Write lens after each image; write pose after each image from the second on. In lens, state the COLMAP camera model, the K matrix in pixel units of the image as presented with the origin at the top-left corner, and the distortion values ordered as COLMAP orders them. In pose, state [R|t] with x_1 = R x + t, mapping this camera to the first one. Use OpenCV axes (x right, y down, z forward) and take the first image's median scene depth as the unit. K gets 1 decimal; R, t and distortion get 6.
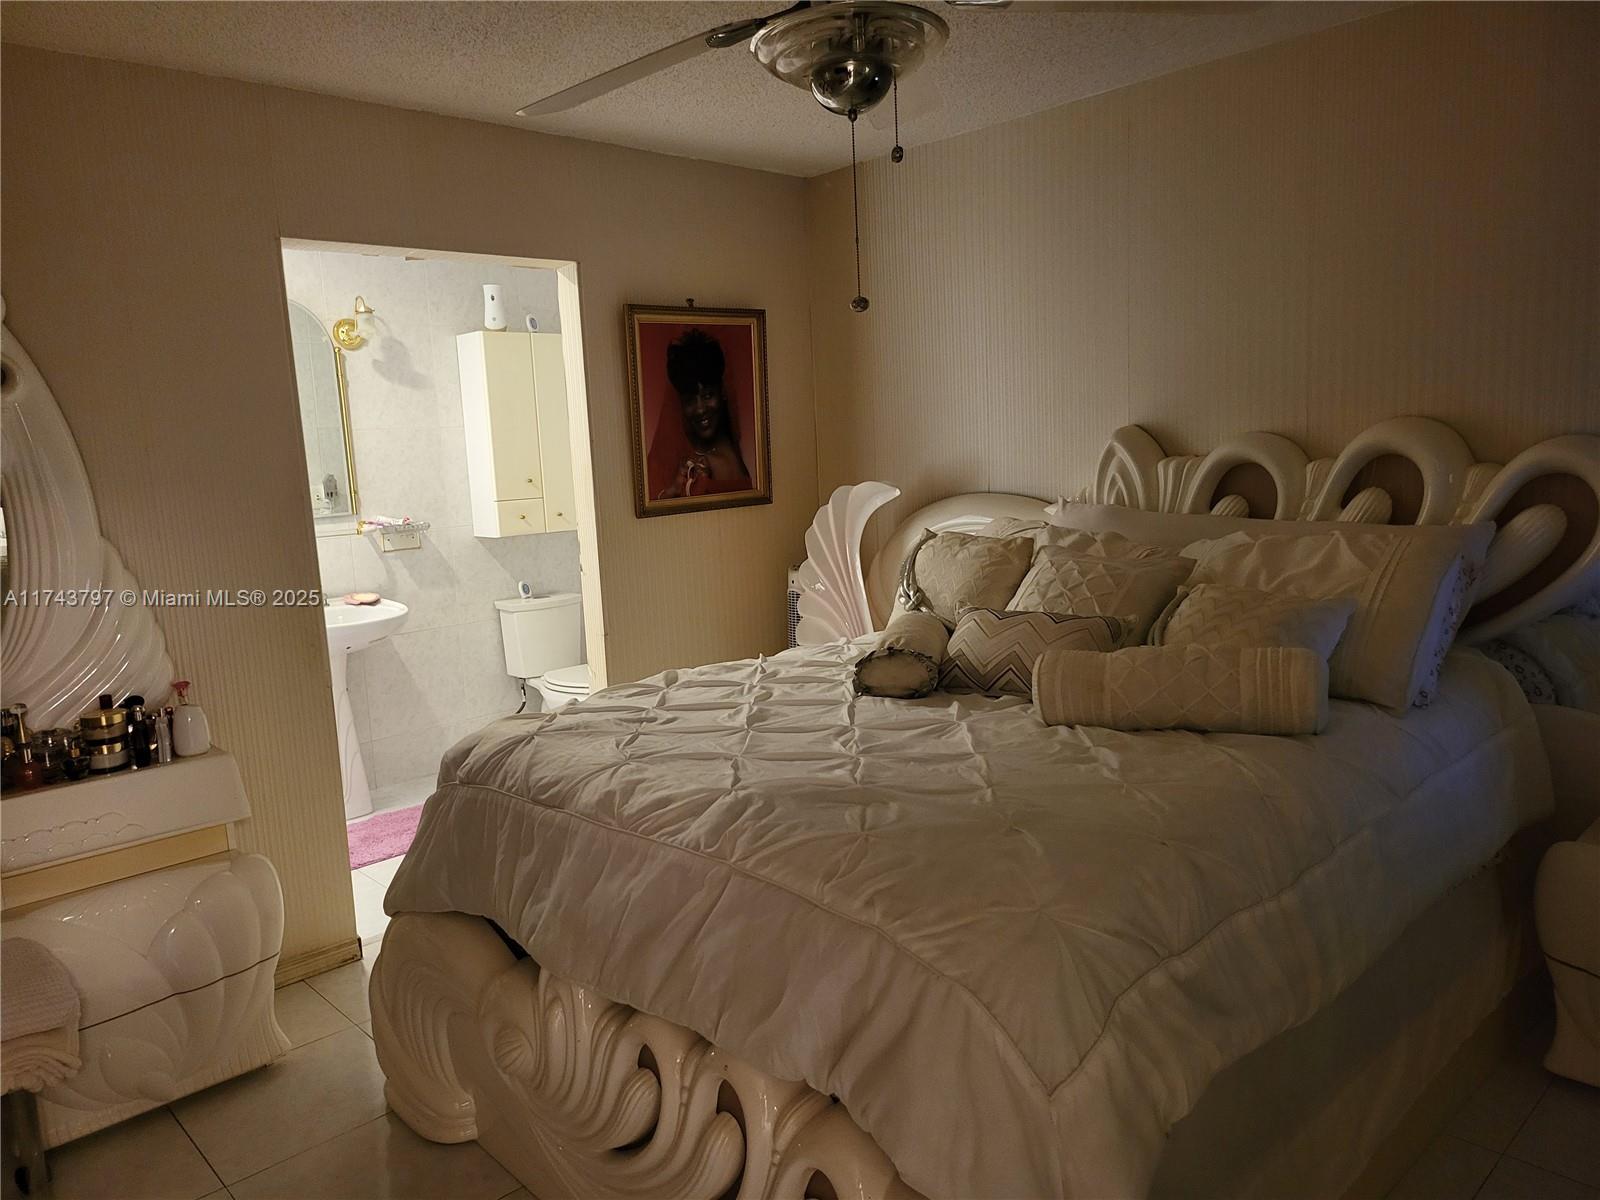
lens RADIAL K [[1122.7, 0, 800.0], [0, 1122.7, 591.3], [0, 0, 1]] dist [0.068125, -0.095451]
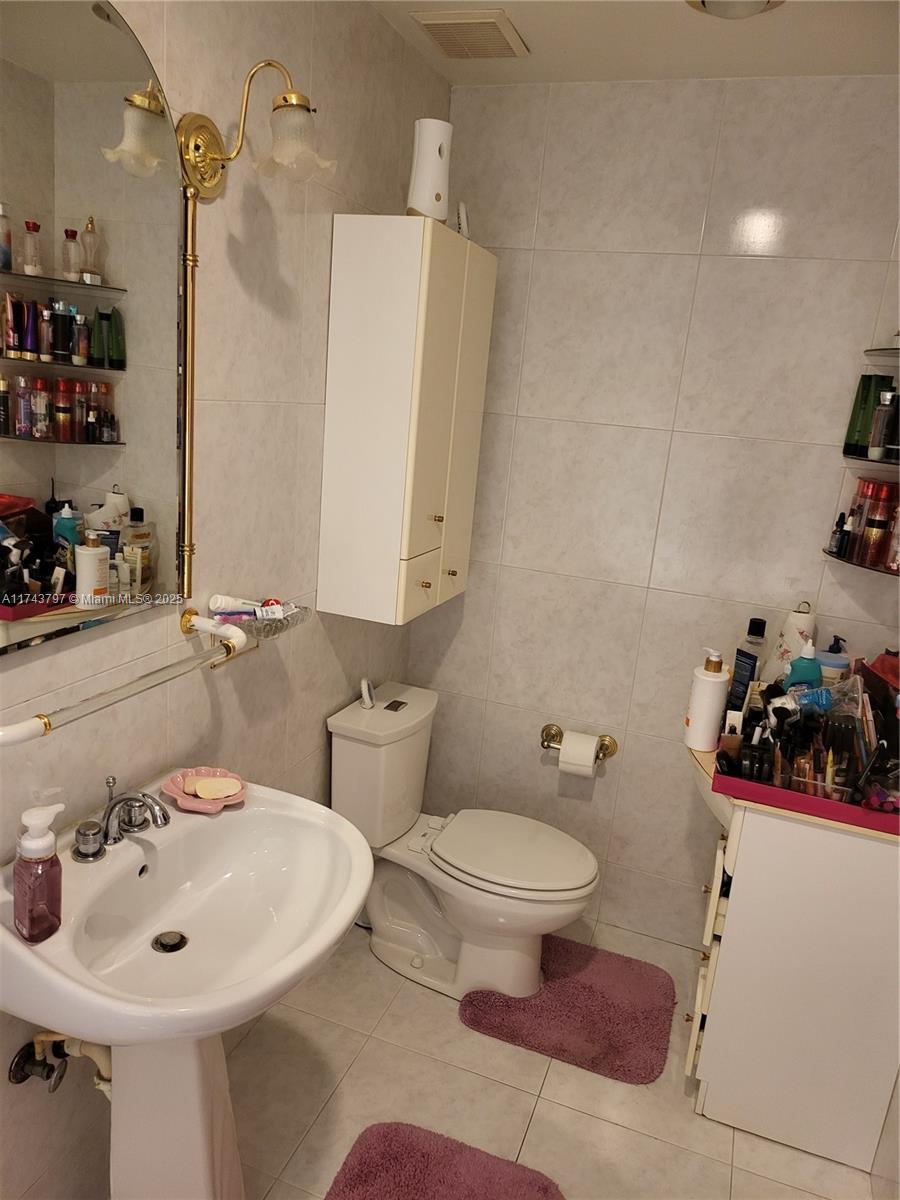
lens RADIAL K [[833.9, 0, 450.0], [0, 833.9, 600.0], [0, 0, 1]] dist [0.058872, -0.081670]
pose [[0.891347, 0.009342, 0.453225, -0.802176], [-0.062474, 0.992779, 0.102402, -0.190353], [-0.448995, -0.119590, 0.885495, 1.202280]]
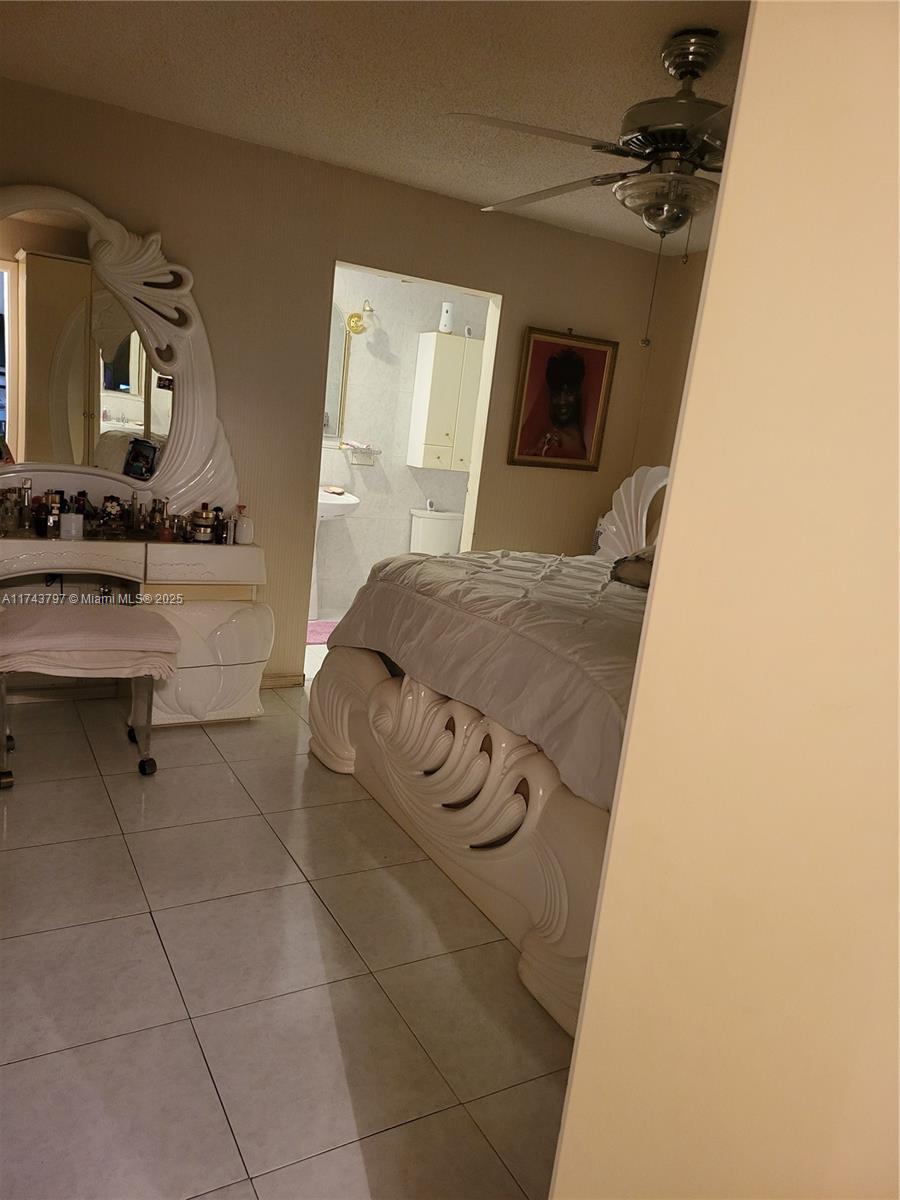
lens RADIAL K [[839.9, 0, 437.9], [0, 839.9, 598.3], [0, 0, 1]] dist [0.062773, -0.078942]
pose [[0.956856, 0.201121, -0.209709, 0.065396], [-0.188563, 0.978922, 0.078460, 0.062869], [0.221068, -0.035531, 0.974611, -0.249541]]
